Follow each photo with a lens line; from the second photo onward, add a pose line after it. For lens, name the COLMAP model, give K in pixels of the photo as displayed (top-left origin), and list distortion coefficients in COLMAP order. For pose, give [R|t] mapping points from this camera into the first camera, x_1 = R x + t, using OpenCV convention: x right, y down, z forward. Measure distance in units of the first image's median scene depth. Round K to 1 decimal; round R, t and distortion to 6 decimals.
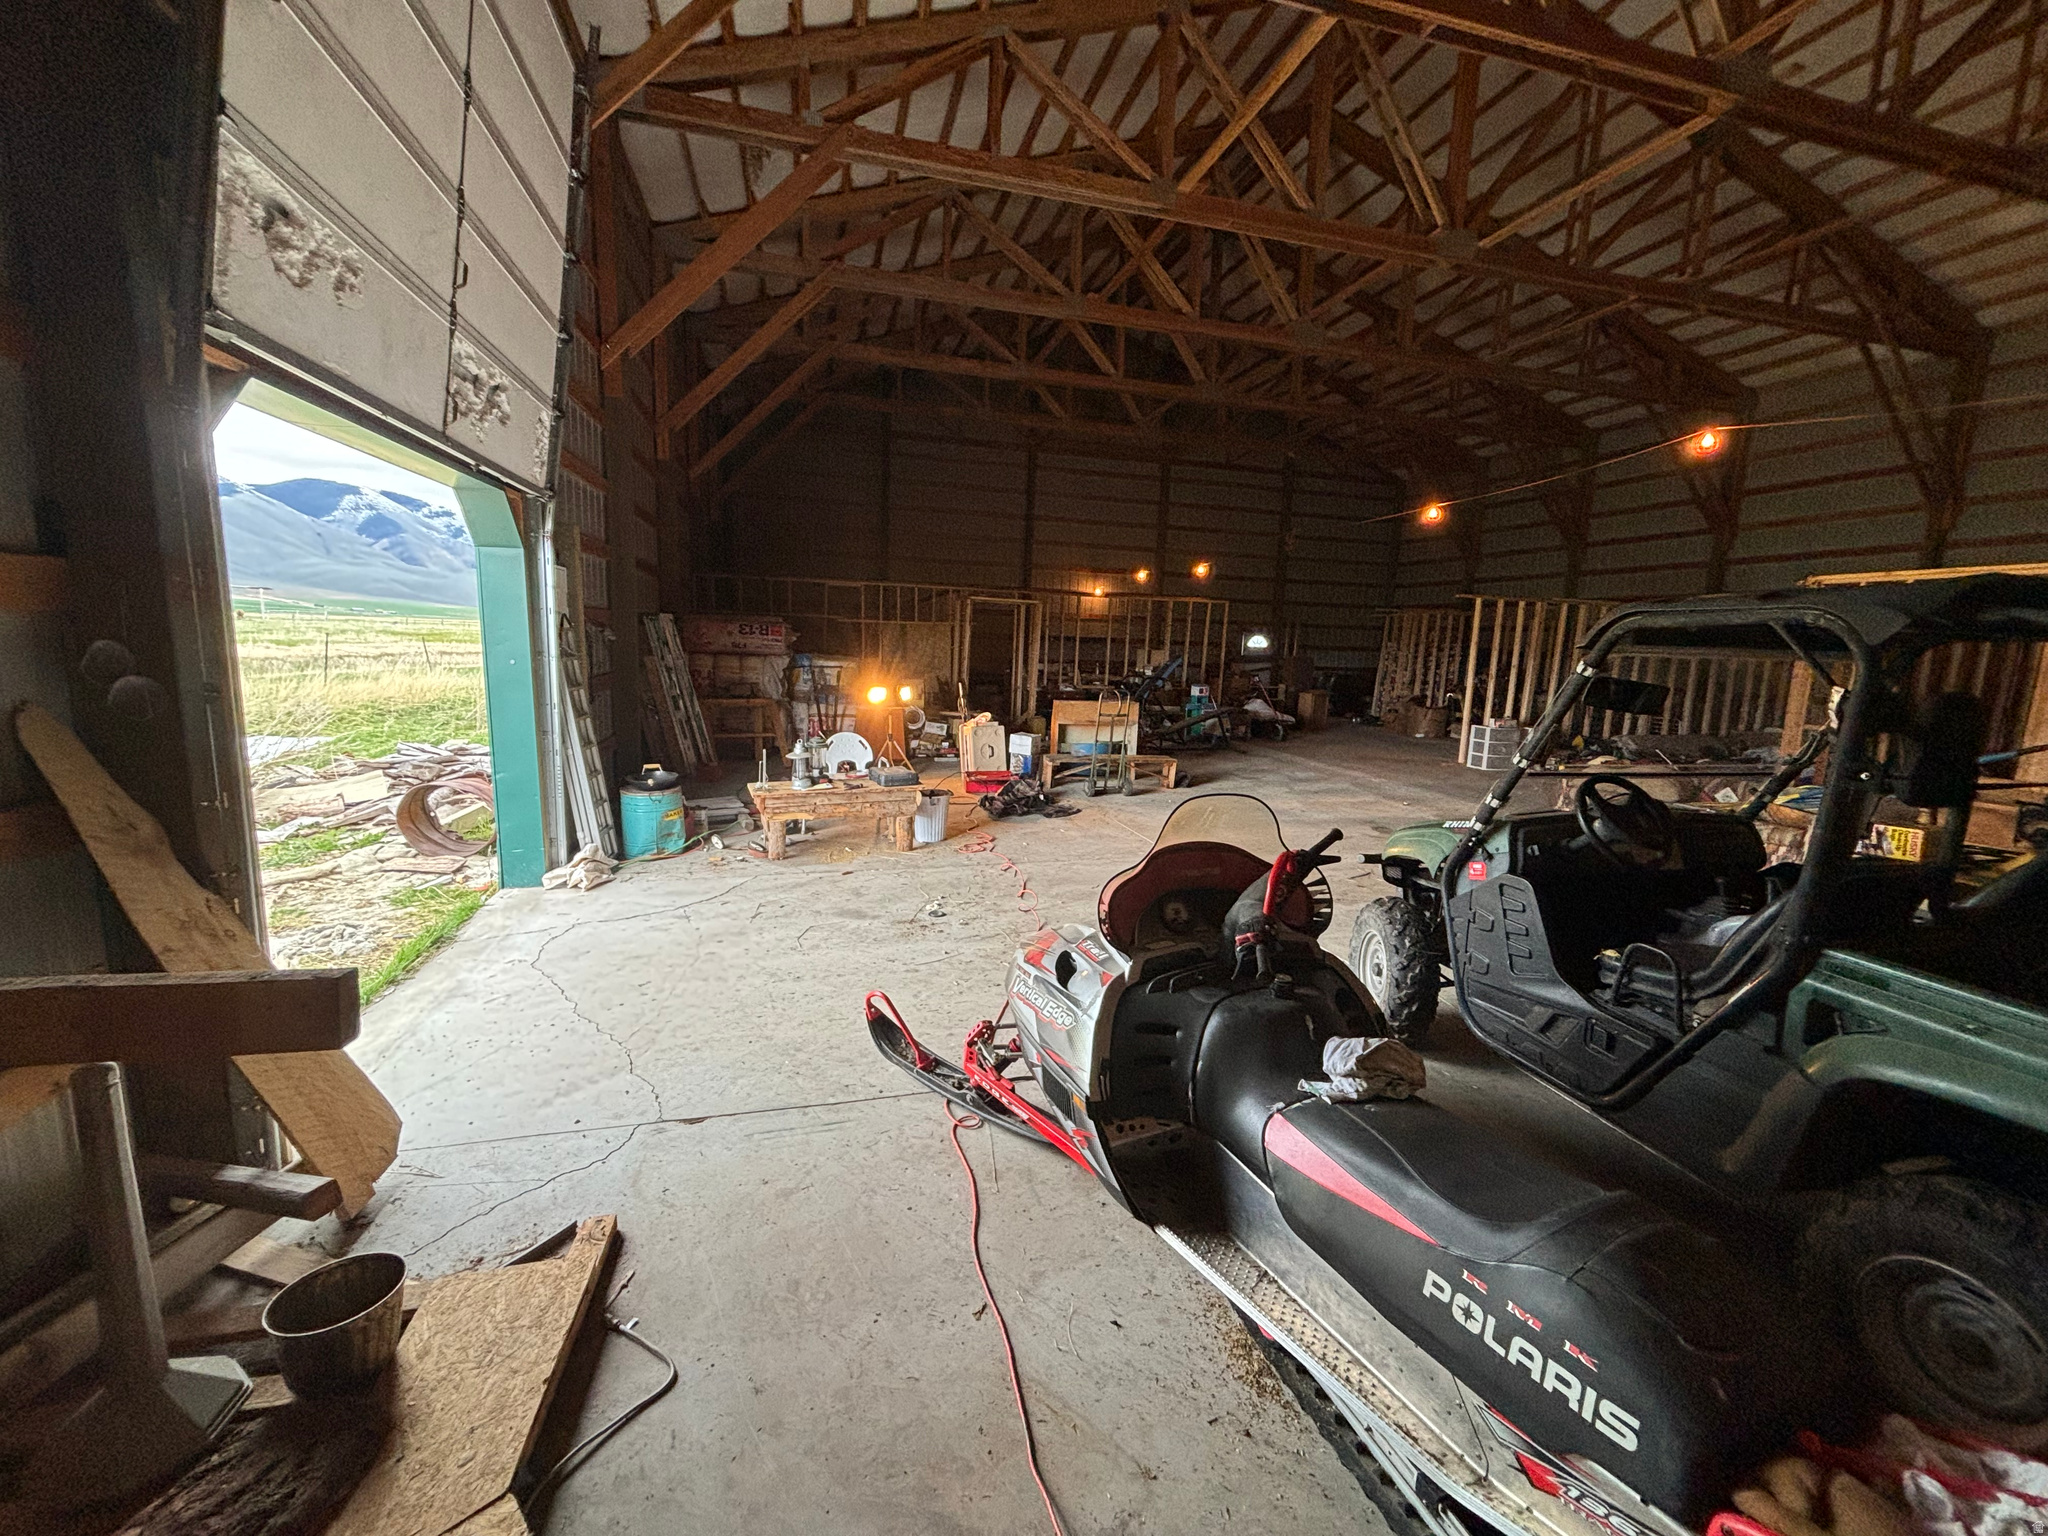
lens RADIAL K [[825.9, 0, 1028.4], [0, 825.9, 766.2], [0, 0, 1]] dist [-0.007571, 0.005385]
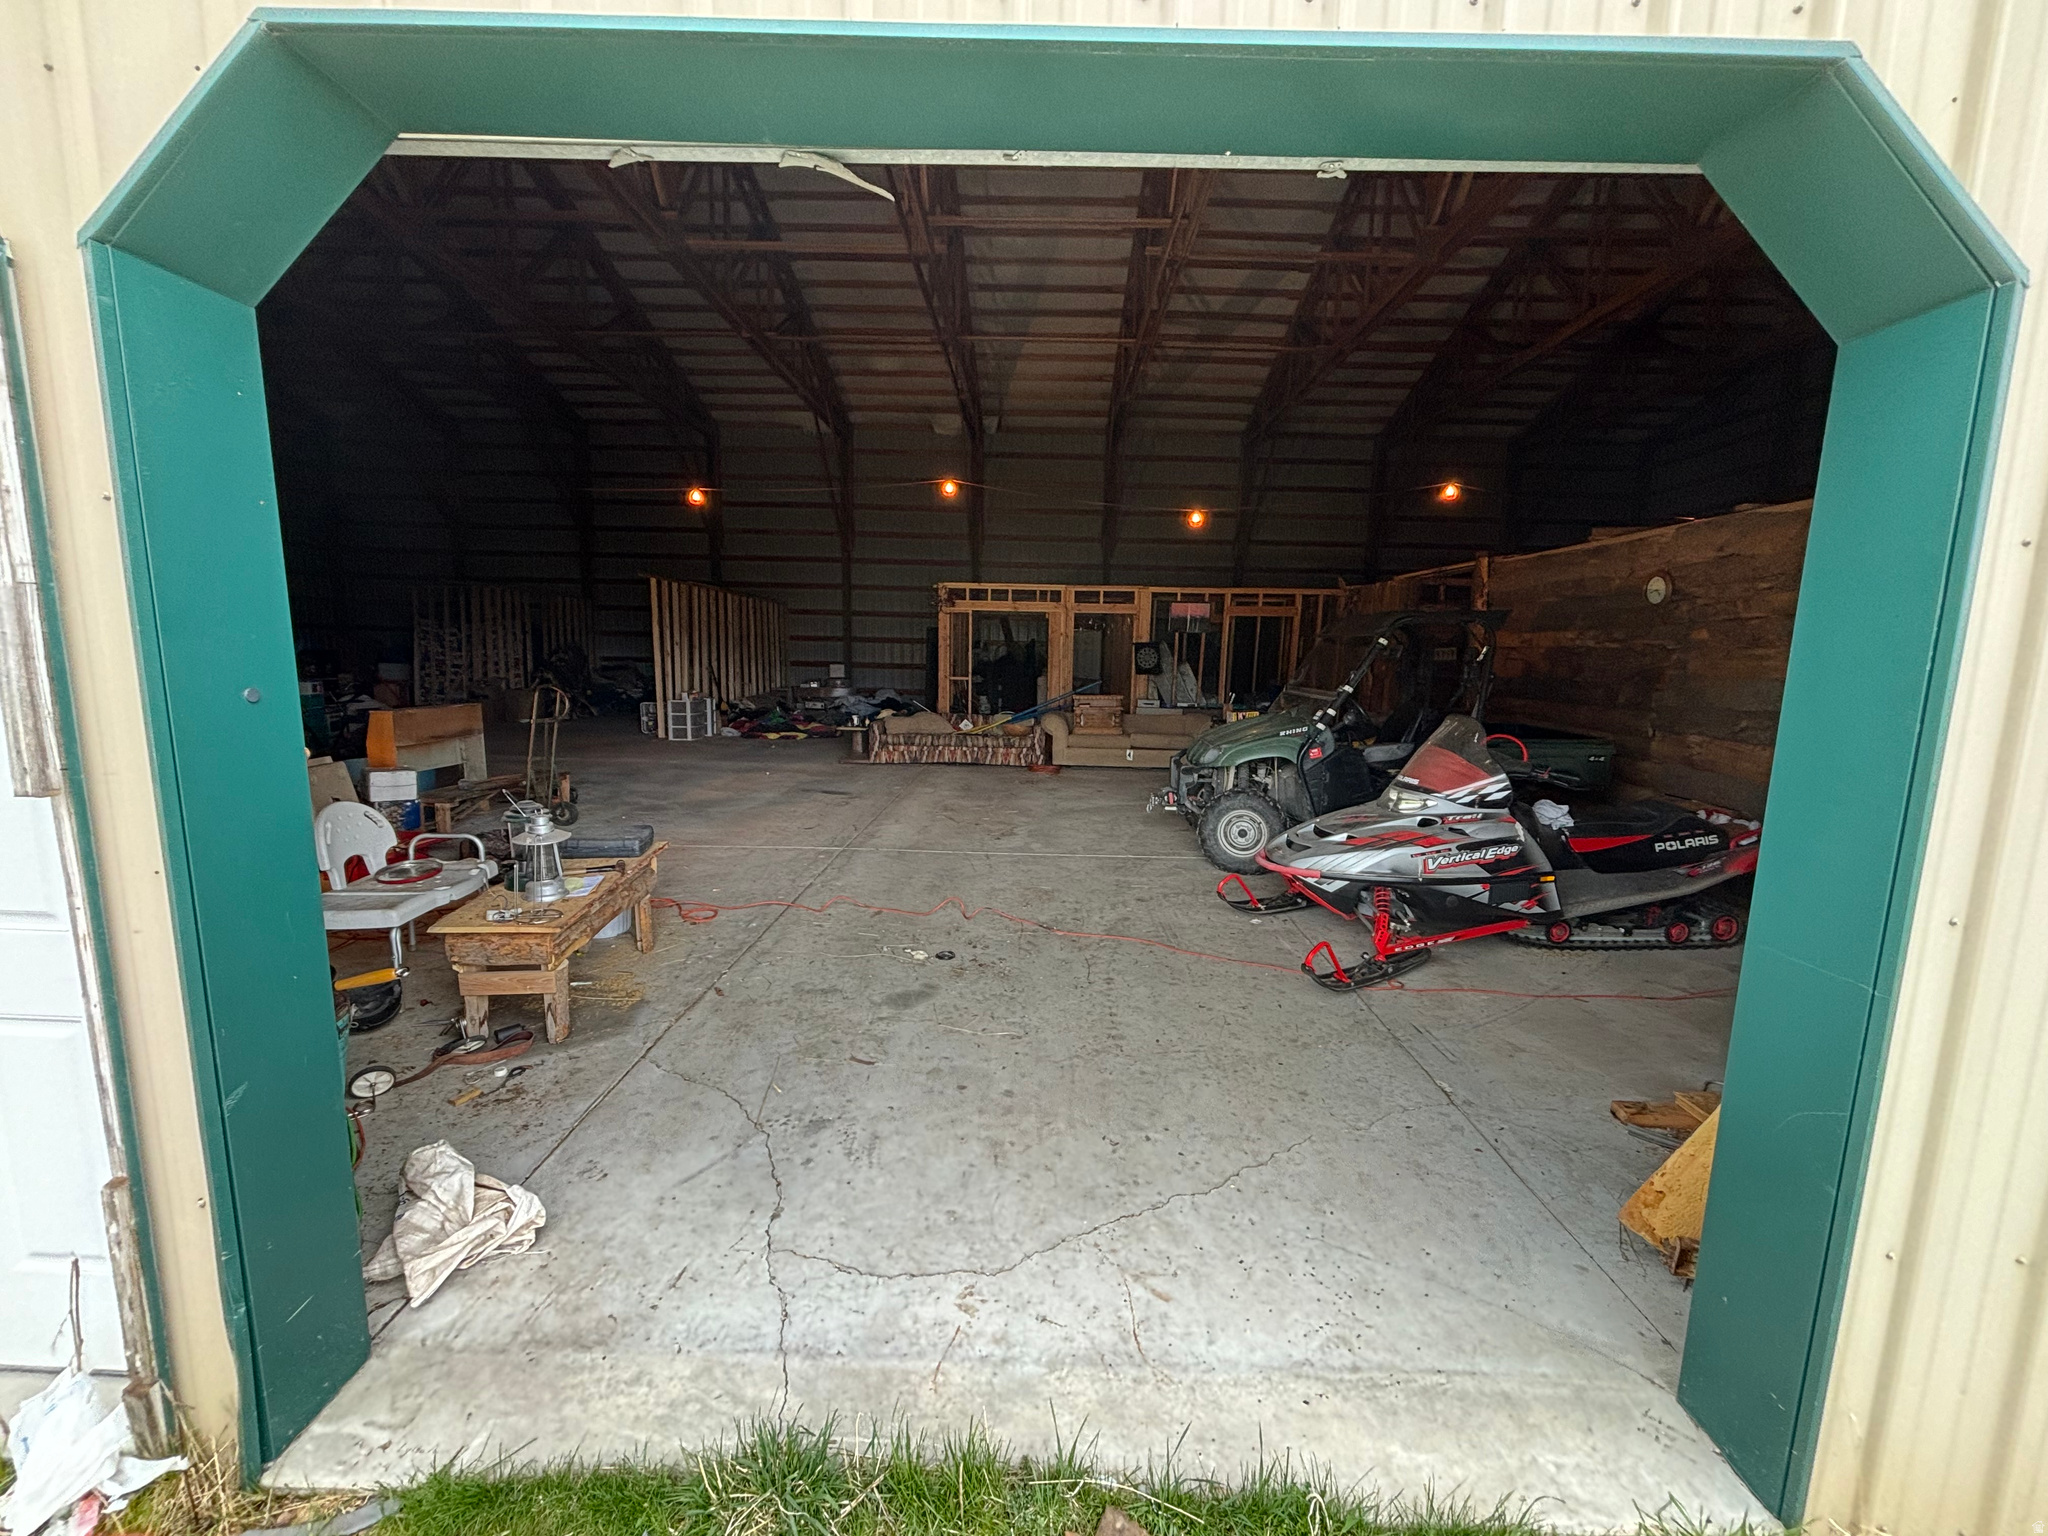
lens RADIAL K [[825.9, 0, 1028.4], [0, 825.9, 766.2], [0, 0, 1]] dist [-0.007571, 0.005385]
pose [[0.269348, -0.165016, 0.948800, -0.635617], [0.136691, 0.981787, 0.131949, -0.079855], [-0.953293, 0.094152, 0.286998, 0.499831]]
